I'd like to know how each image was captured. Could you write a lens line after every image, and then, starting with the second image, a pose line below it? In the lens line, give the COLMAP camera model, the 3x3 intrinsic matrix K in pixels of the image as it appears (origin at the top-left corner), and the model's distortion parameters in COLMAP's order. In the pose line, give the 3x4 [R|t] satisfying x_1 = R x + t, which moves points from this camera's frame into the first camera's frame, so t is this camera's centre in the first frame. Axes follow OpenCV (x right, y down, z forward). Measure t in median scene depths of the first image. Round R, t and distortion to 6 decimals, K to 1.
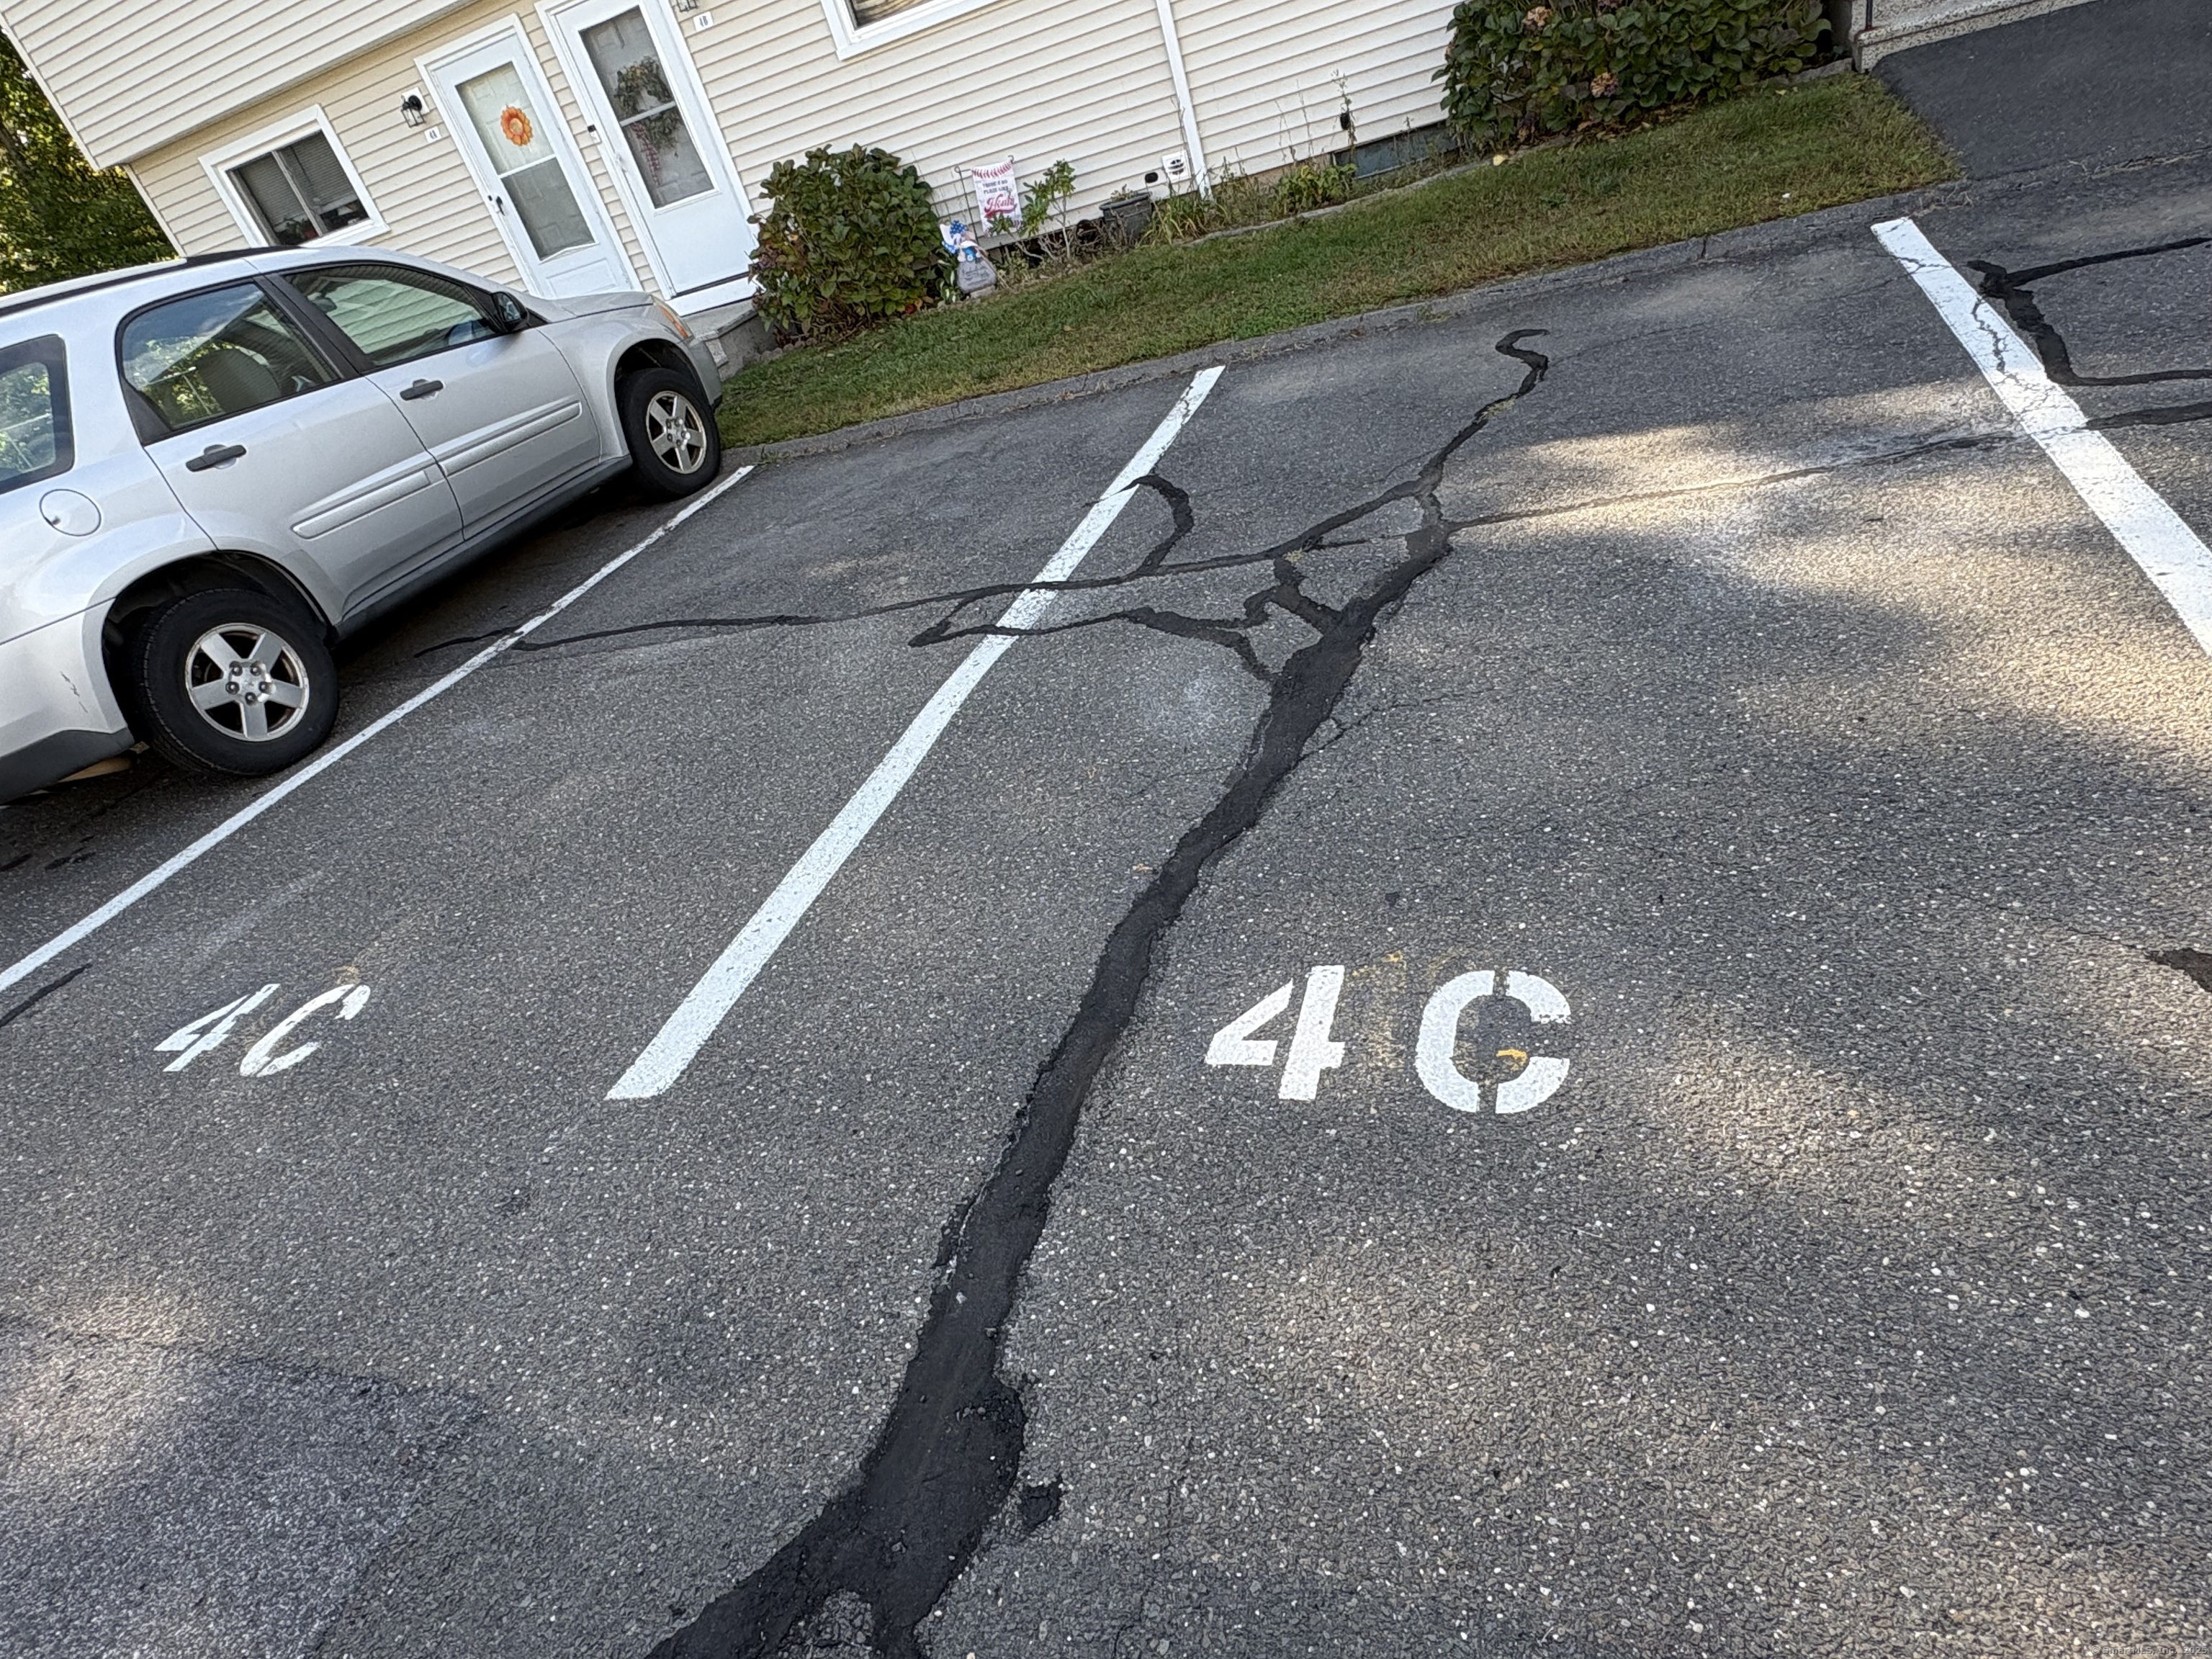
lens RADIAL K [[1239.1, 0, 1107.2], [0, 1239.1, 821.8], [0, 0, 1]] dist [0.006371, 0.000841]
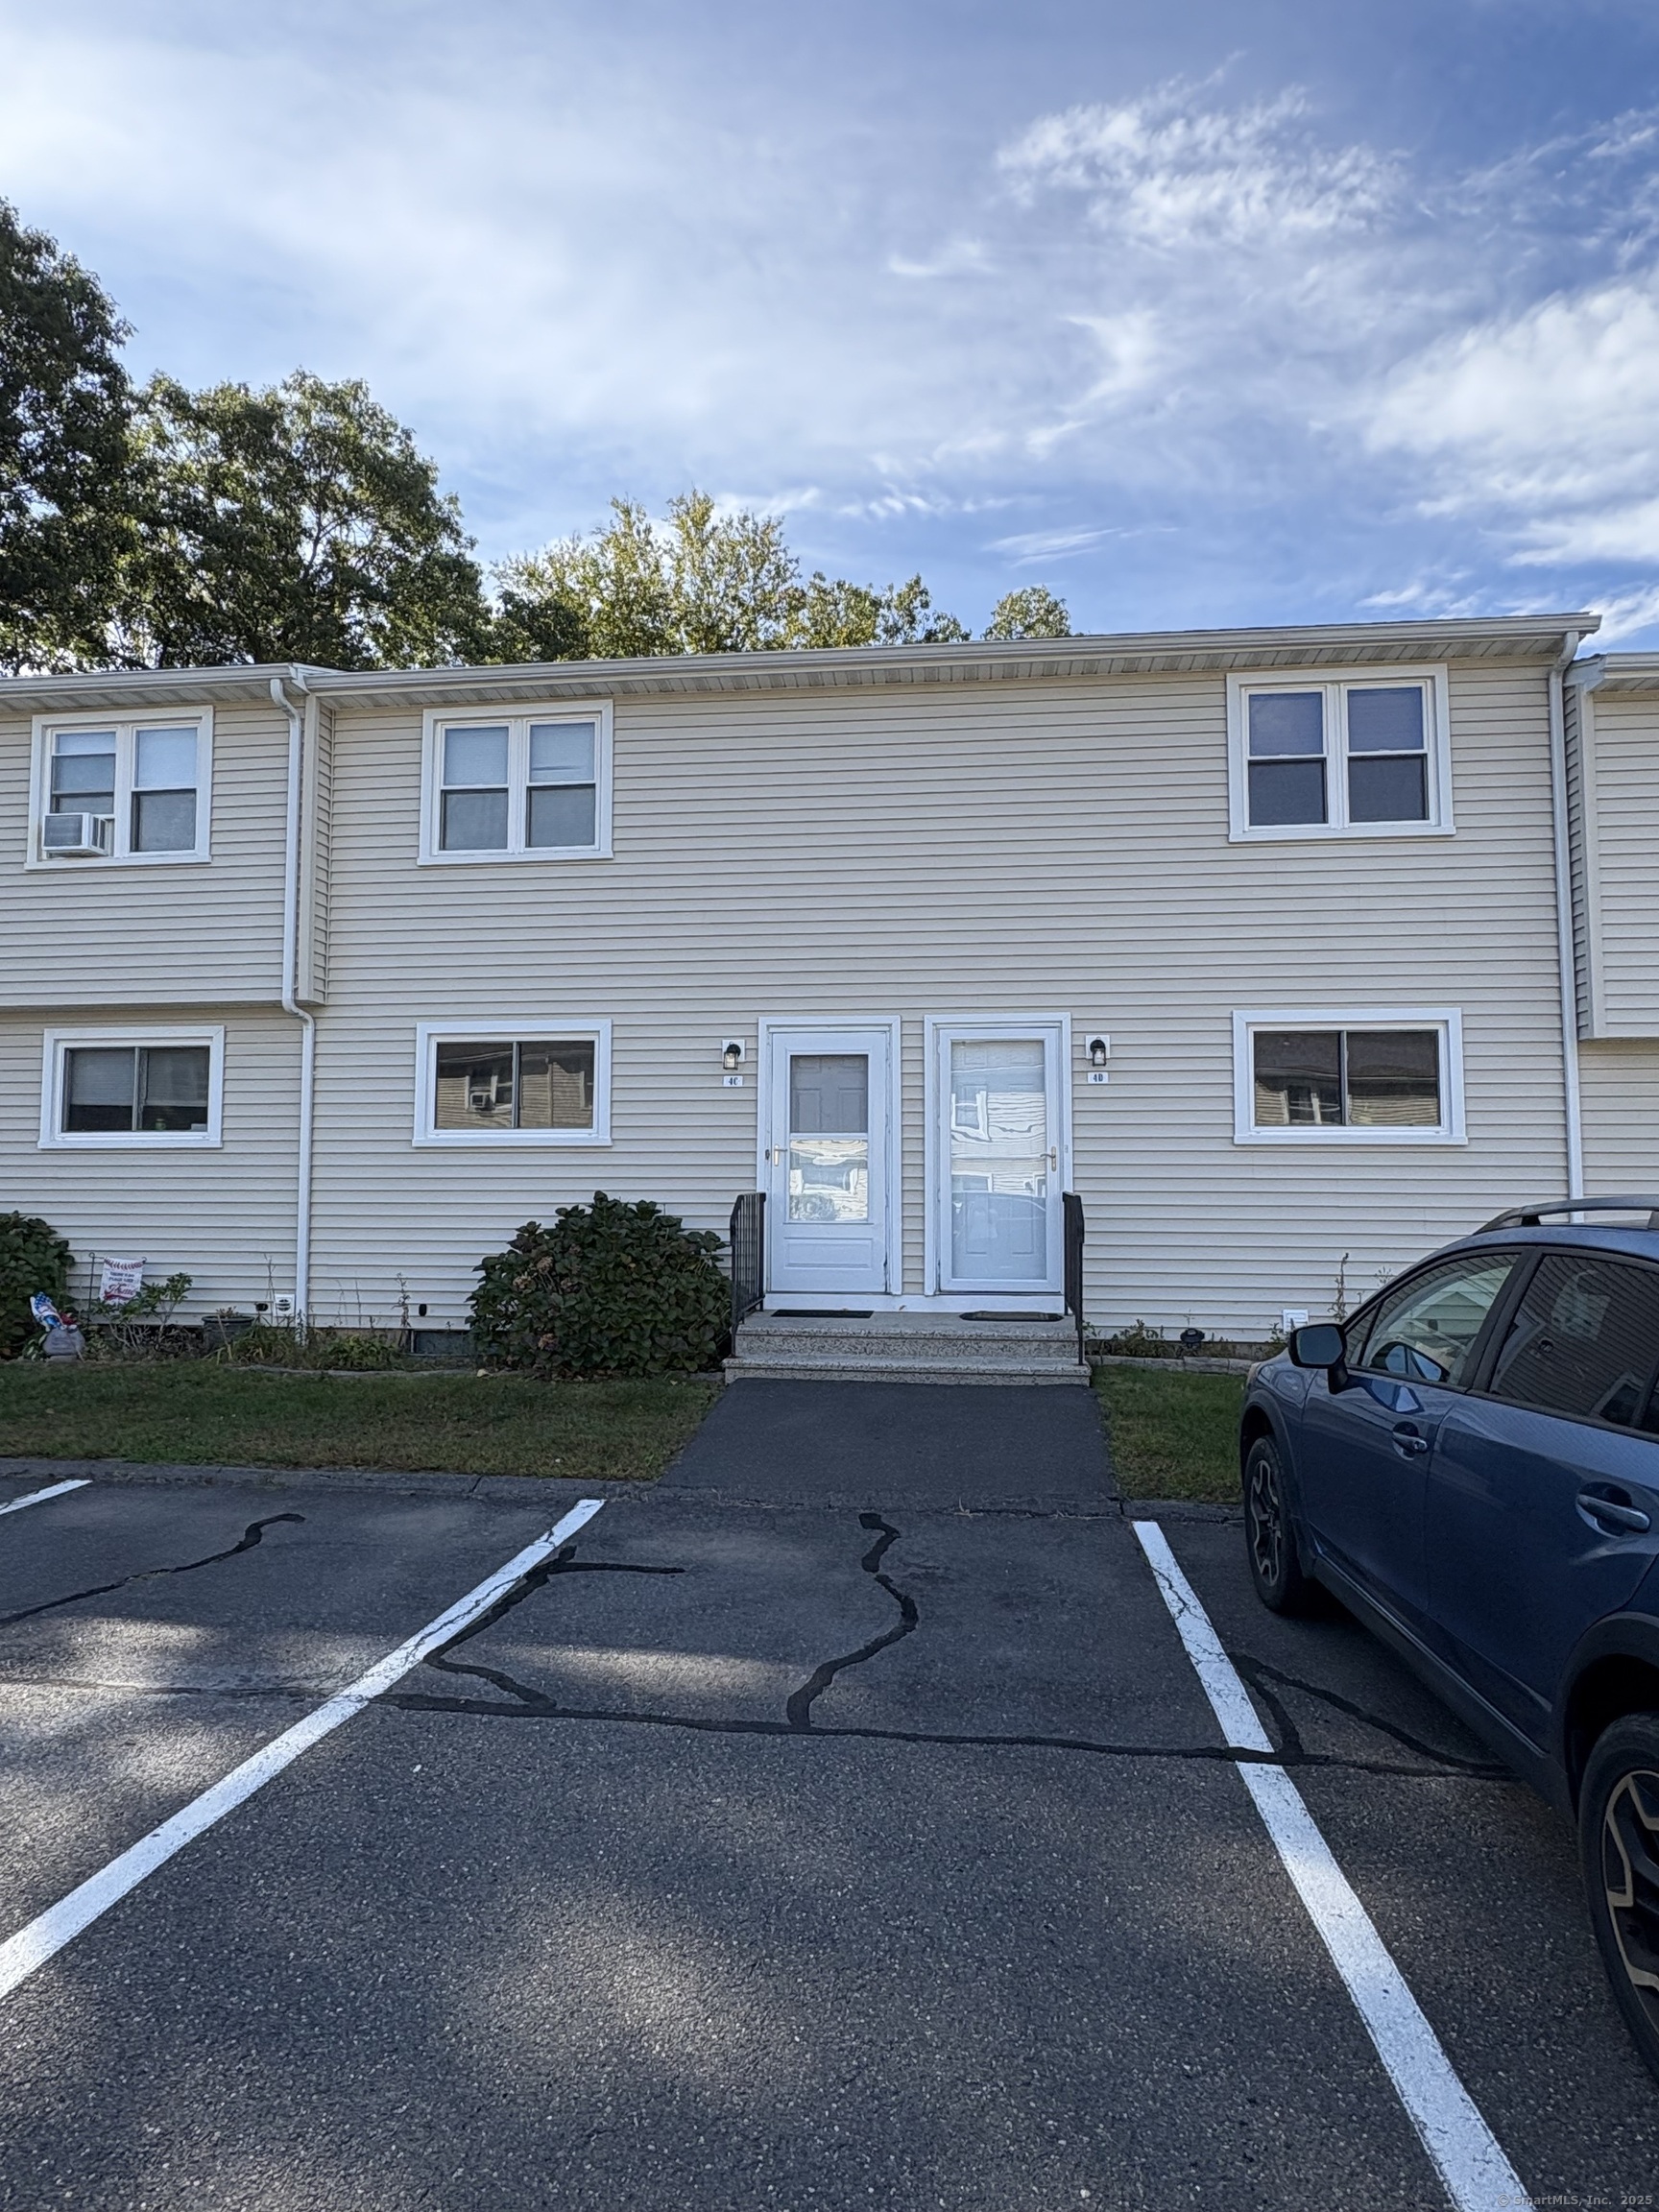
lens RADIAL K [[1239.1, 0, 827.1], [0, 1239.1, 1107.6], [0, 0, 1]] dist [0.006371, 0.000841]
pose [[0.942200, 0.292145, 0.164042, 0.574223], [-0.133201, 0.775861, -0.616682, -0.047500], [-0.307435, 0.559188, 0.769930, -0.297450]]
